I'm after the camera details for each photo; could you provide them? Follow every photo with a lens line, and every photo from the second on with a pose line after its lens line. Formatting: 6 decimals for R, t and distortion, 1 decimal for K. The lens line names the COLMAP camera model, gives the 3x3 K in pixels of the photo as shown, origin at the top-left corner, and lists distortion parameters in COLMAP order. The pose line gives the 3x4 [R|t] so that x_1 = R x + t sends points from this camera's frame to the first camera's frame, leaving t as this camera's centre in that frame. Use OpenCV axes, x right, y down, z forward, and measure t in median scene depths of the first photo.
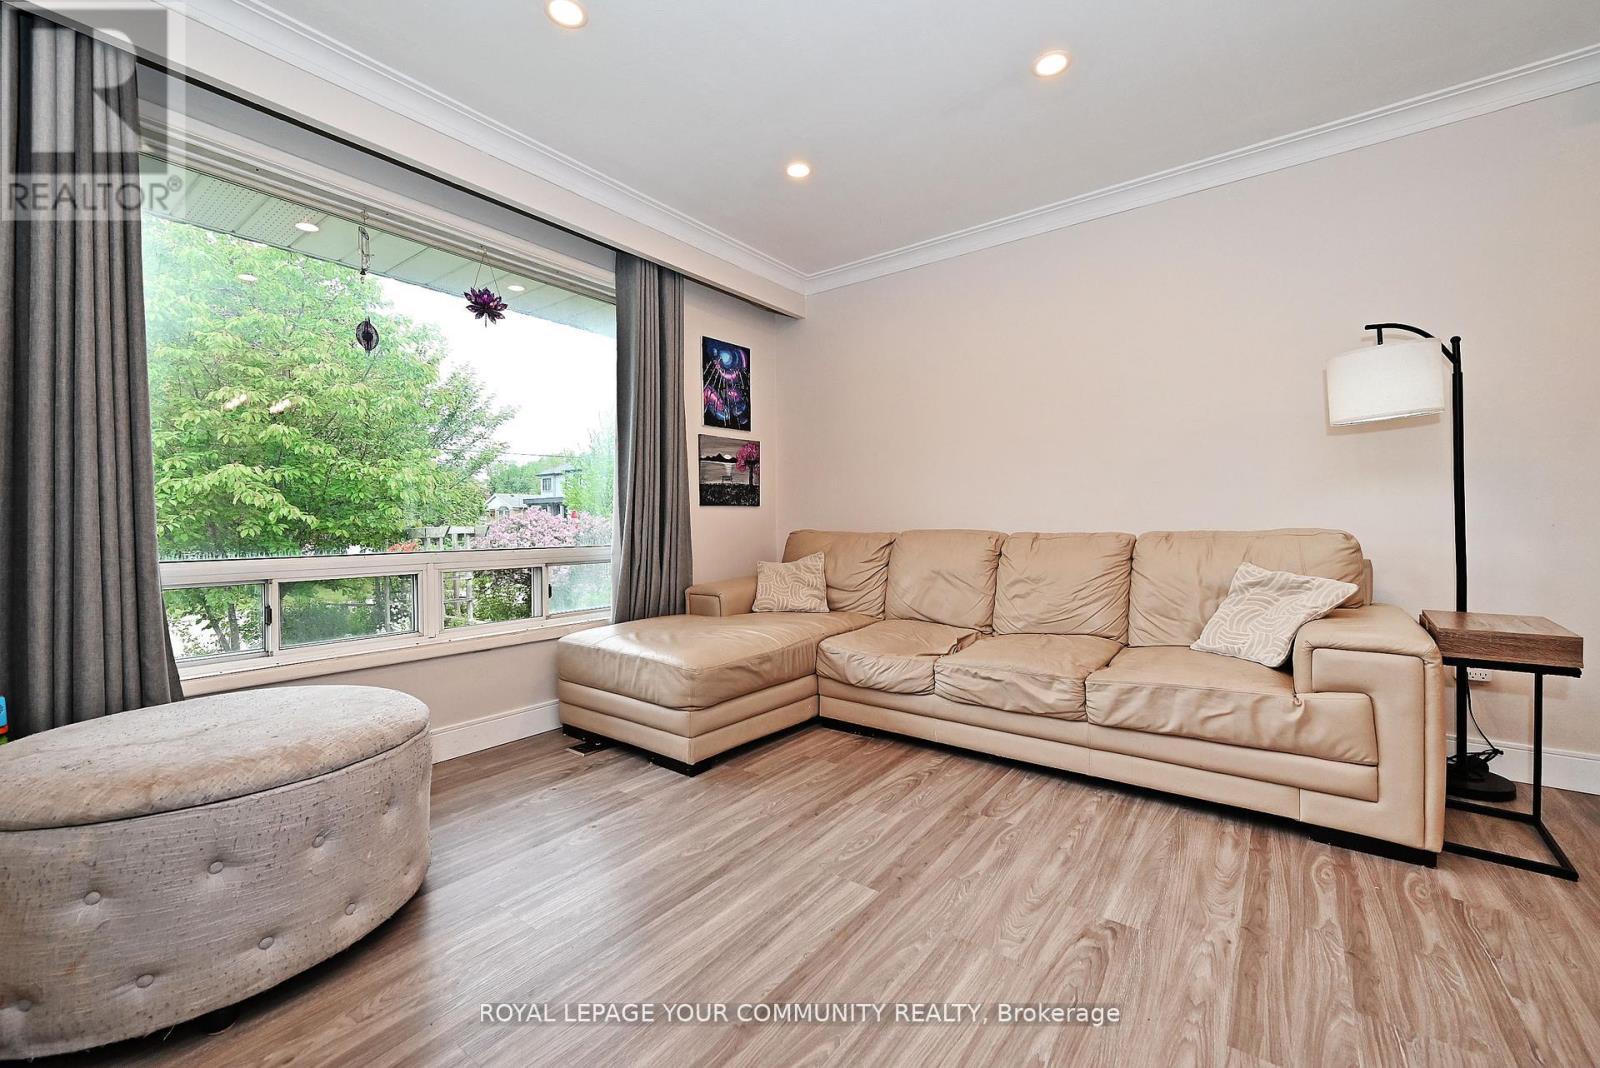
lens RADIAL K [[618.3, 0, 785.2], [0, 618.3, 535.7], [0, 0, 1]] dist [0.006694, -0.001076]
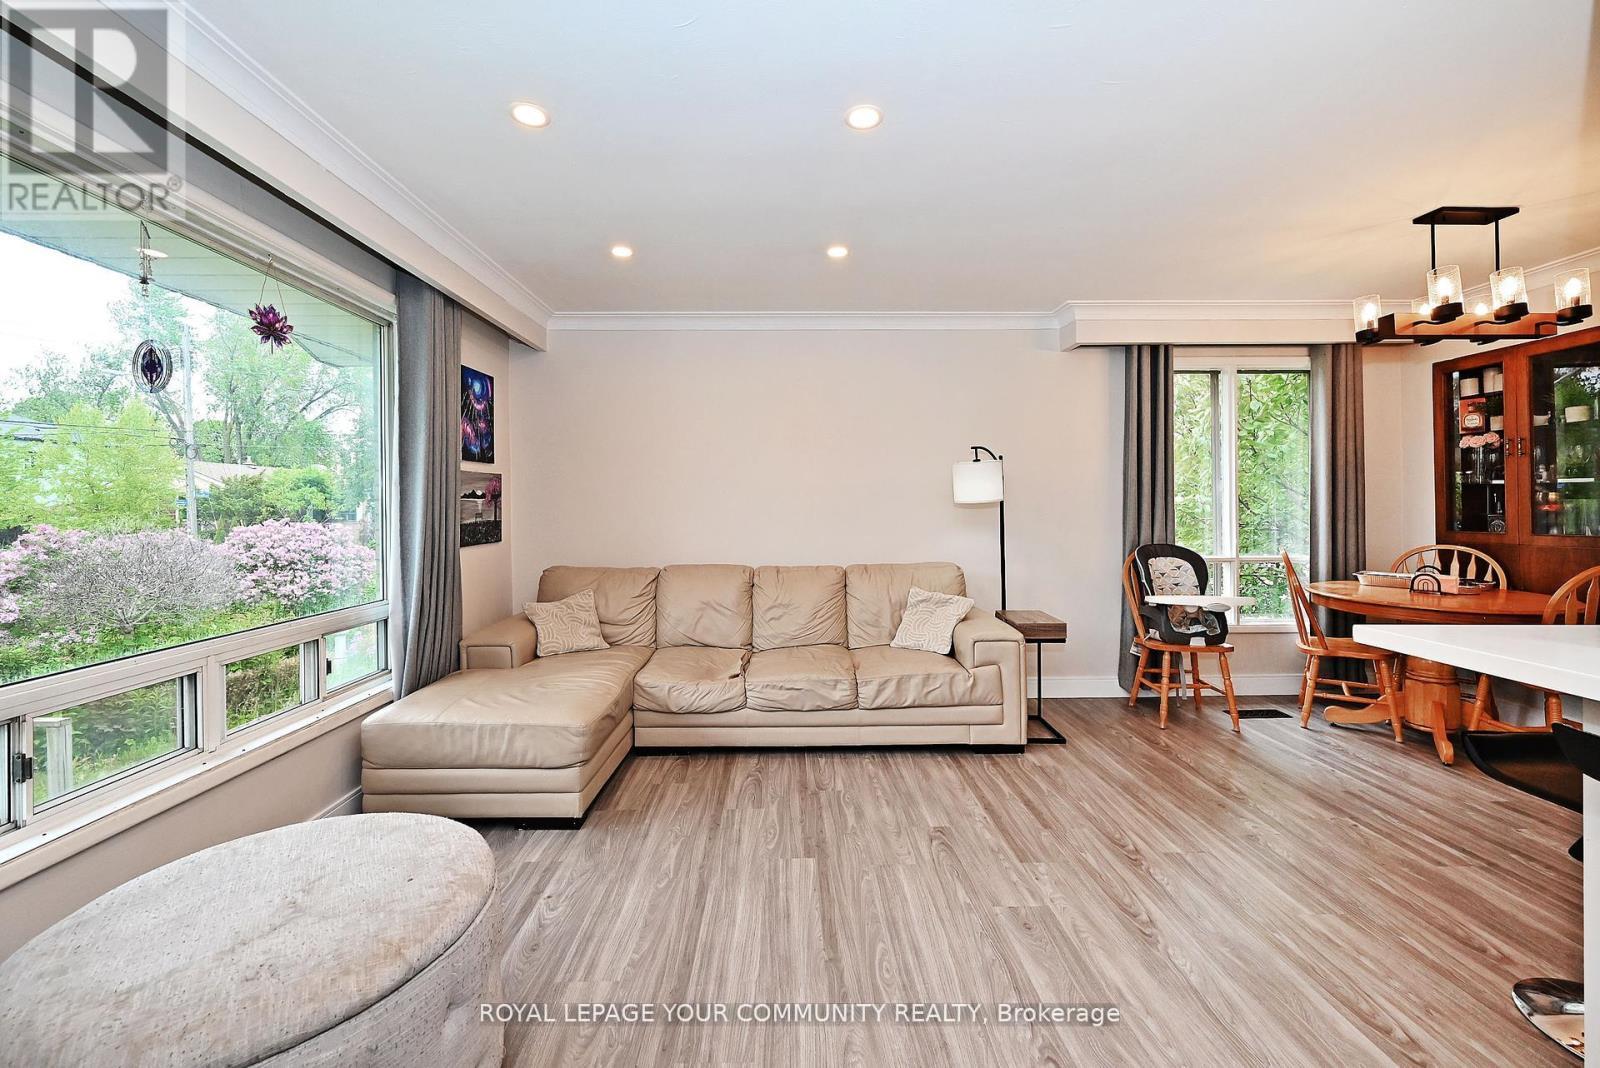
lens RADIAL K [[659.2, 0, 762.4], [0, 659.2, 512.7], [0, 0, 1]] dist [0.003763, -0.000149]
pose [[0.793903, -0.000229, 0.608045, -0.501486], [0.010964, 0.999843, -0.013939, -0.109788], [-0.607946, 0.017733, 0.793780, -0.073297]]
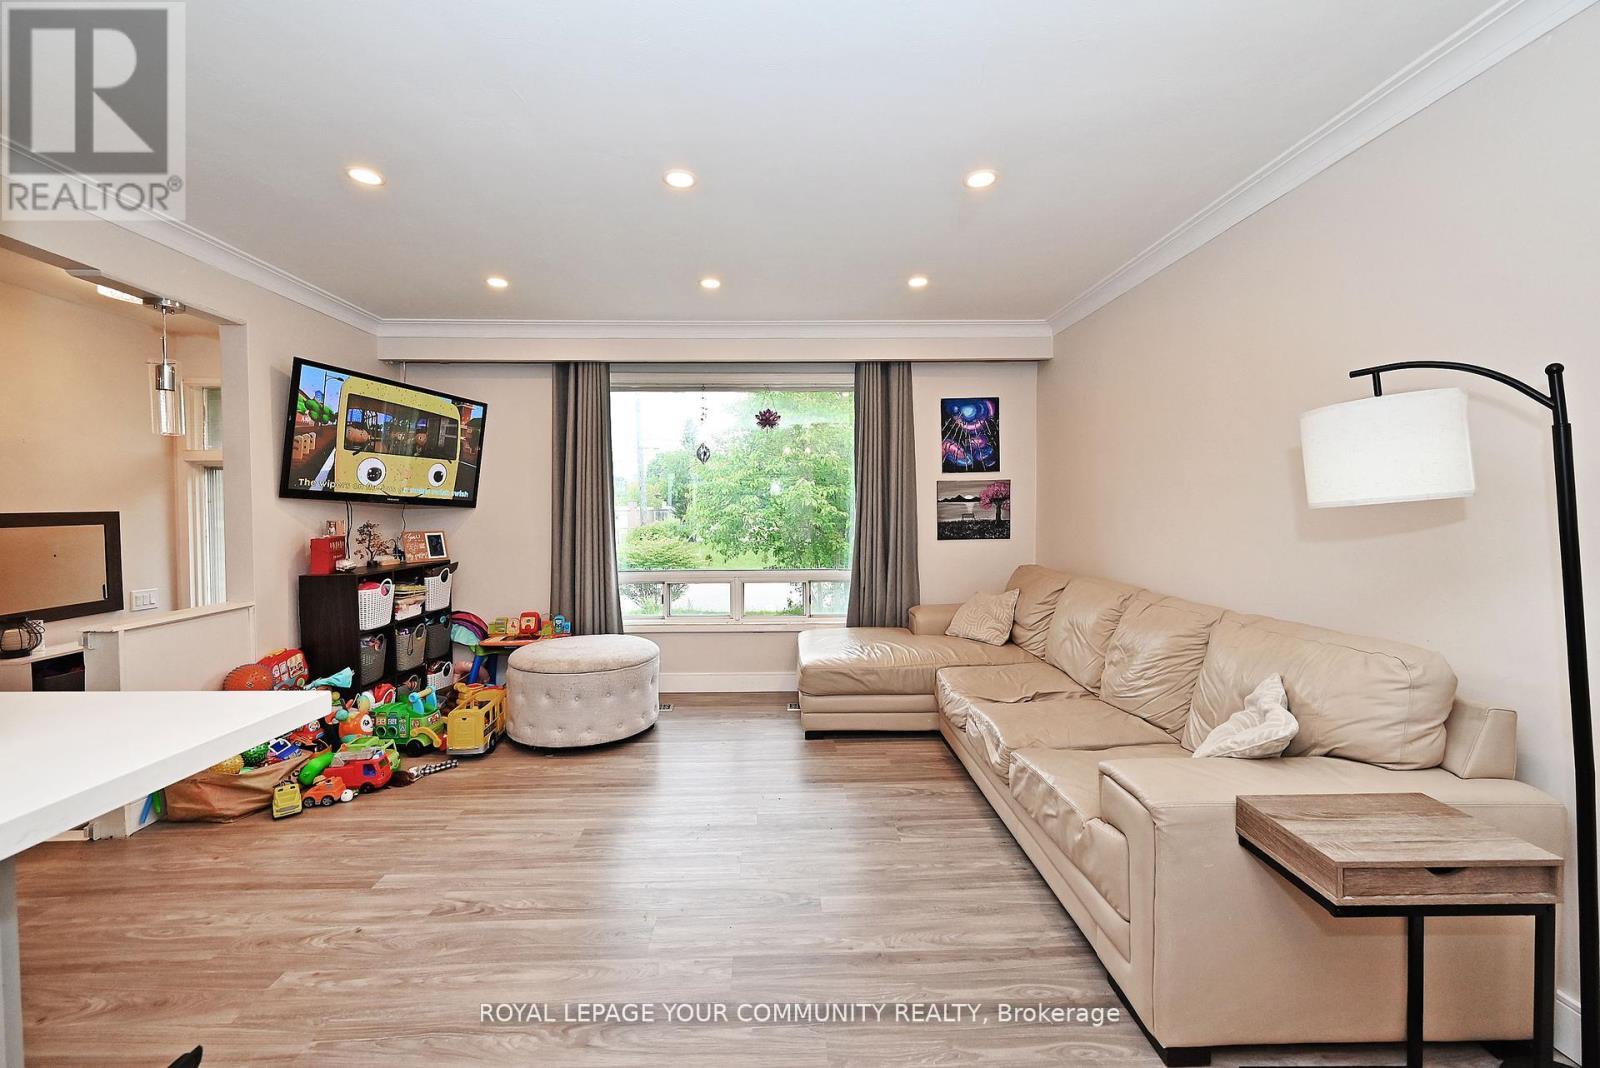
lens RADIAL K [[618.3, 0, 830.2], [0, 618.3, 528.2], [0, 0, 1]] dist [0.006694, -0.001076]
pose [[0.654843, 0.029062, -0.755206, 0.853327], [-0.014740, 0.999561, 0.025684, -0.133079], [0.755621, -0.005687, 0.654984, 0.065714]]
